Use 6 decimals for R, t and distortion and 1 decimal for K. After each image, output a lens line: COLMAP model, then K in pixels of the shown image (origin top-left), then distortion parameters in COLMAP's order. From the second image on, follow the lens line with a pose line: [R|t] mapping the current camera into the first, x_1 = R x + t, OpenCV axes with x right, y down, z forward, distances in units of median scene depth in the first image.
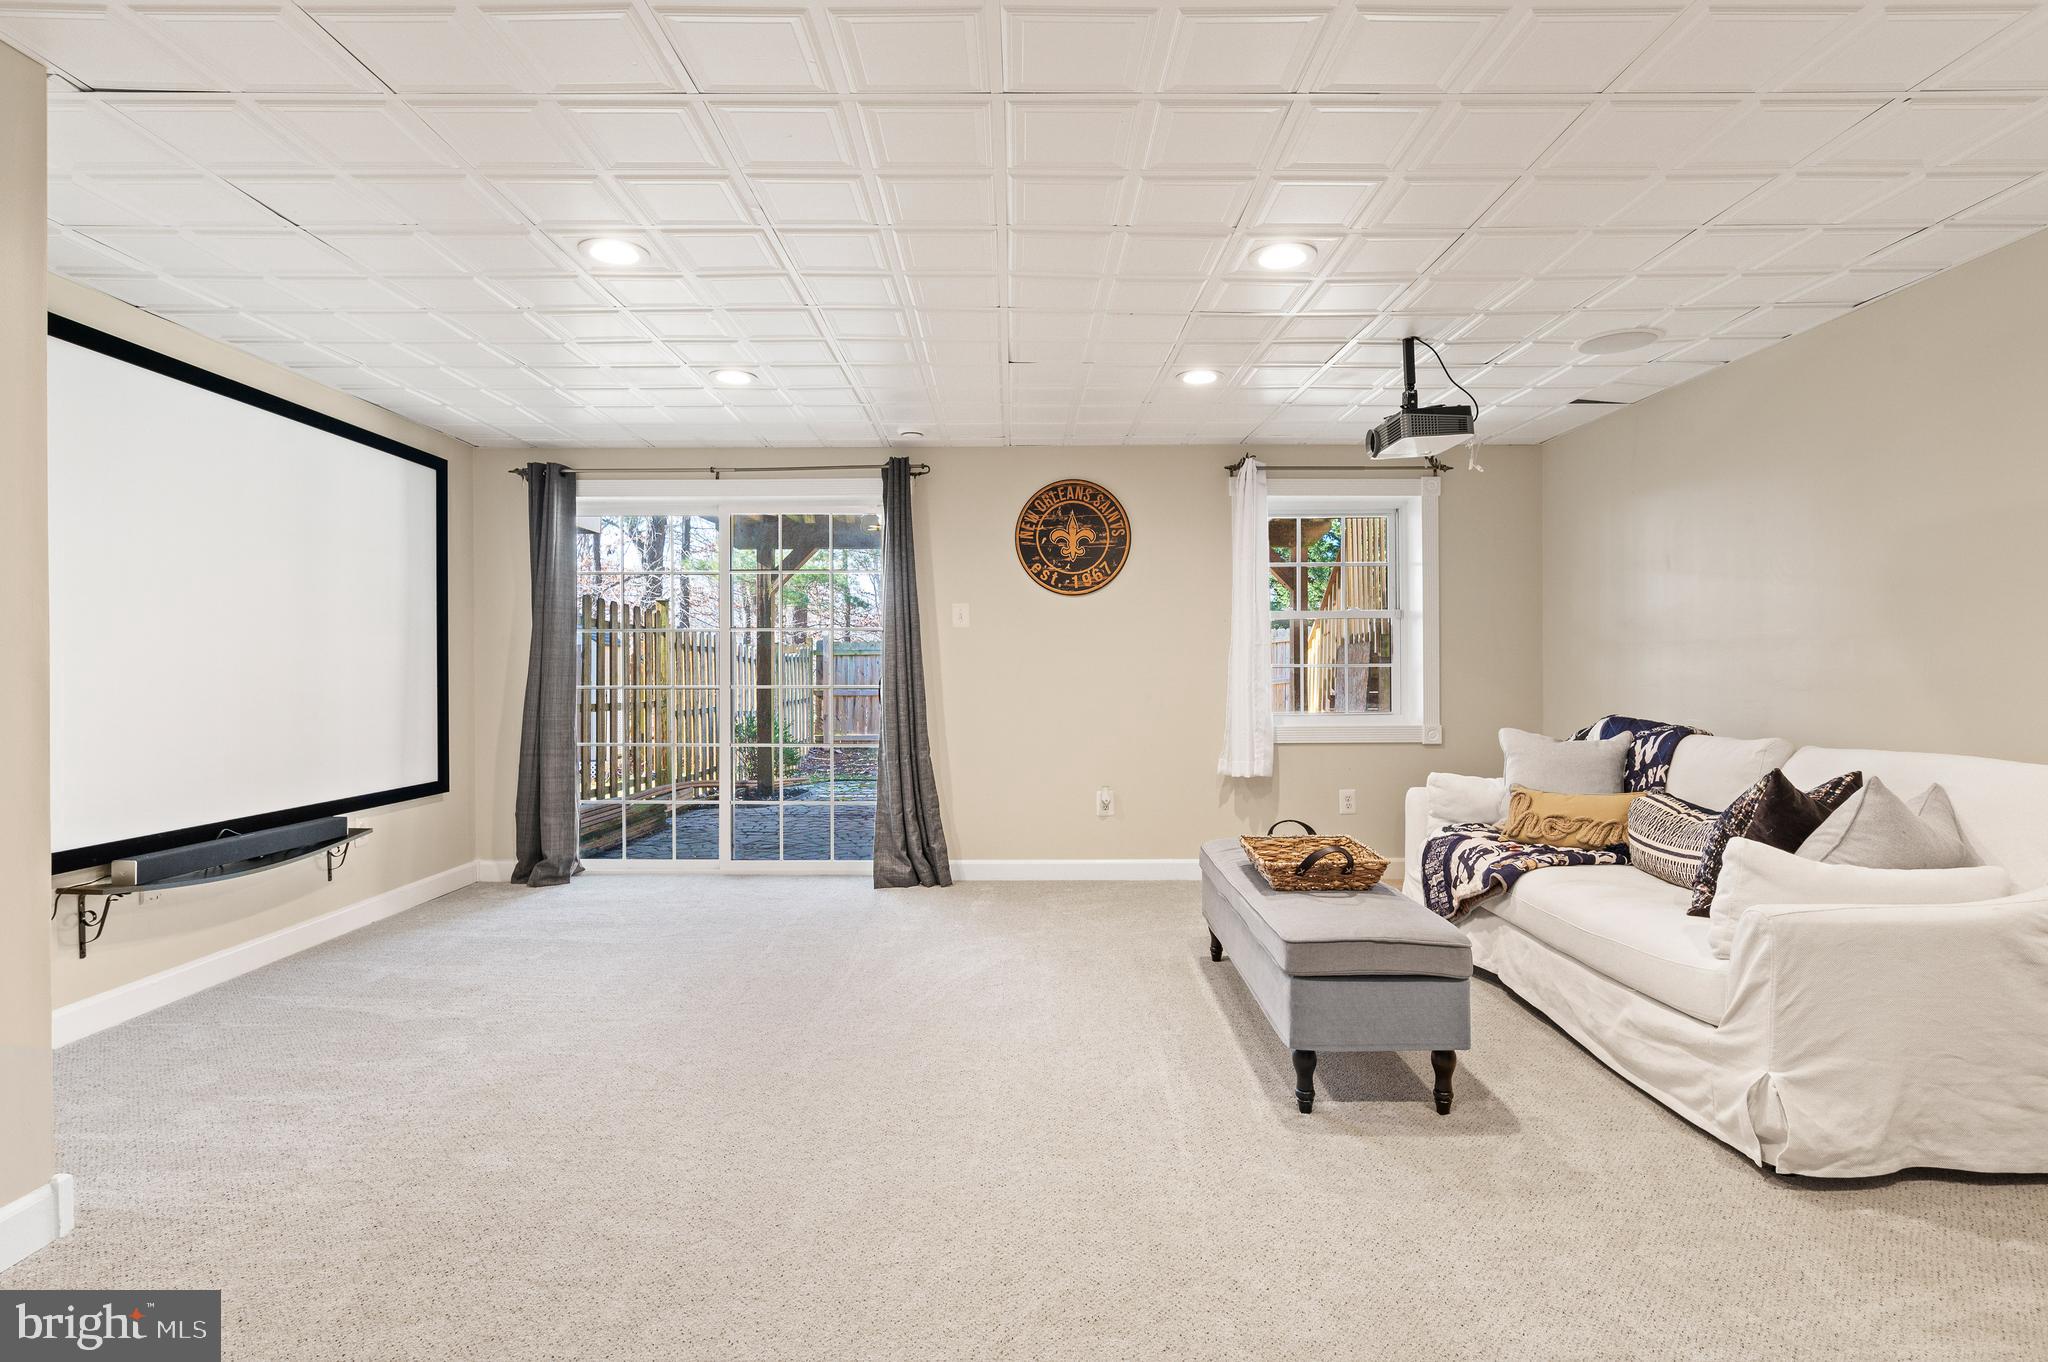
lens RADIAL K [[1036.0, 0, 1019.2], [0, 1036.0, 666.1], [0, 0, 1]] dist [-0.010351, 0.003963]
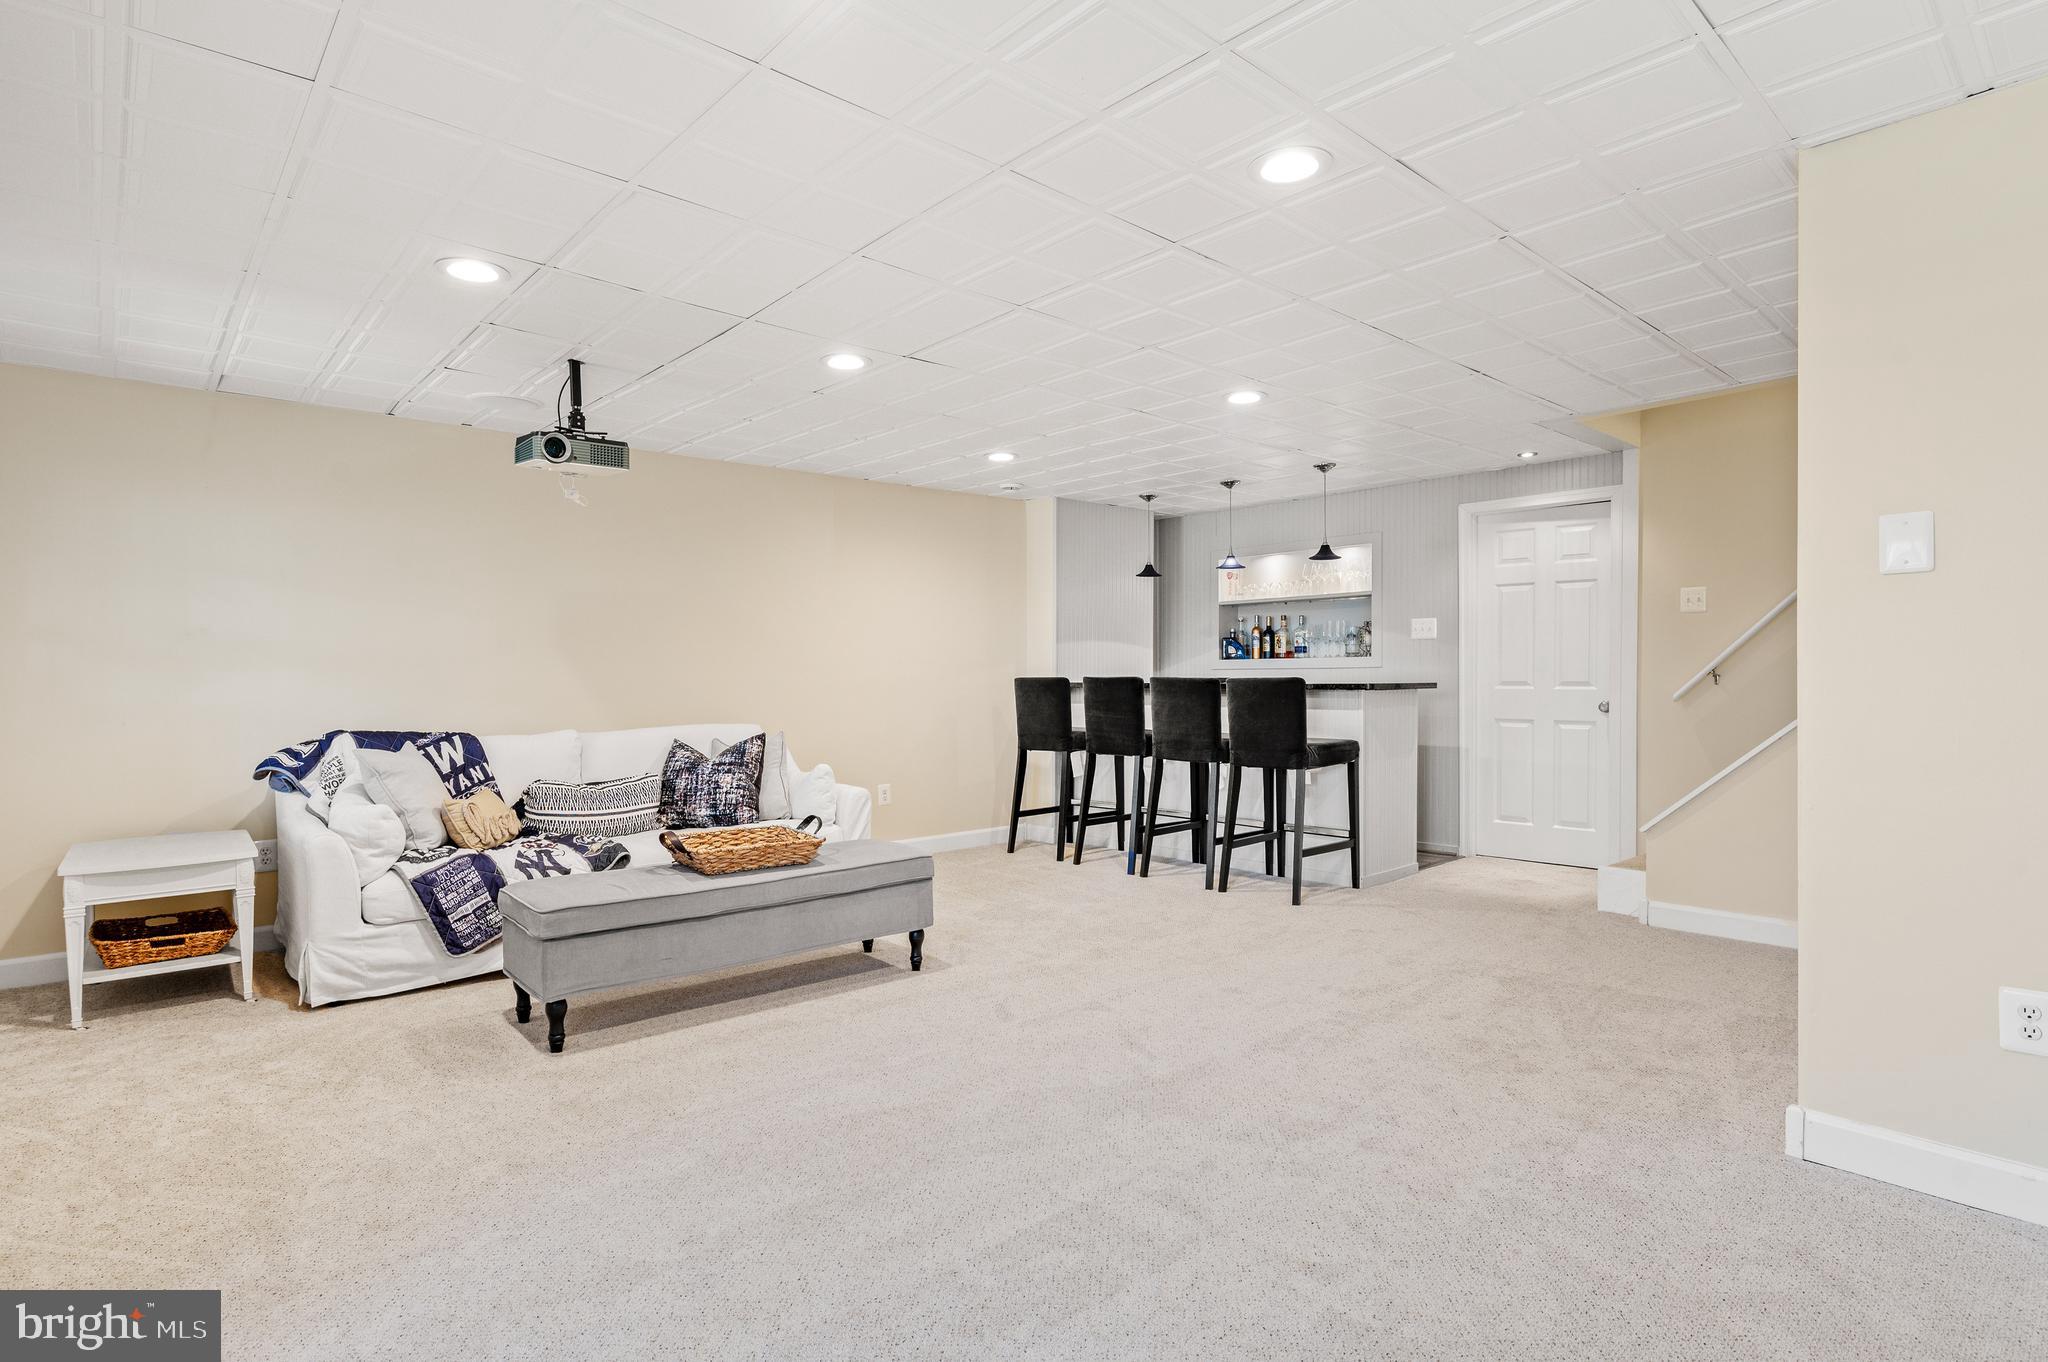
lens RADIAL K [[1036.0, 0, 1015.6], [0, 1036.0, 686.5], [0, 0, 1]] dist [-0.010351, 0.003963]
pose [[-0.665024, -0.000536, 0.746822, -0.653038], [0.008471, 0.999930, 0.008261, 0.003143], [-0.746774, 0.011820, -0.664973, 1.302408]]
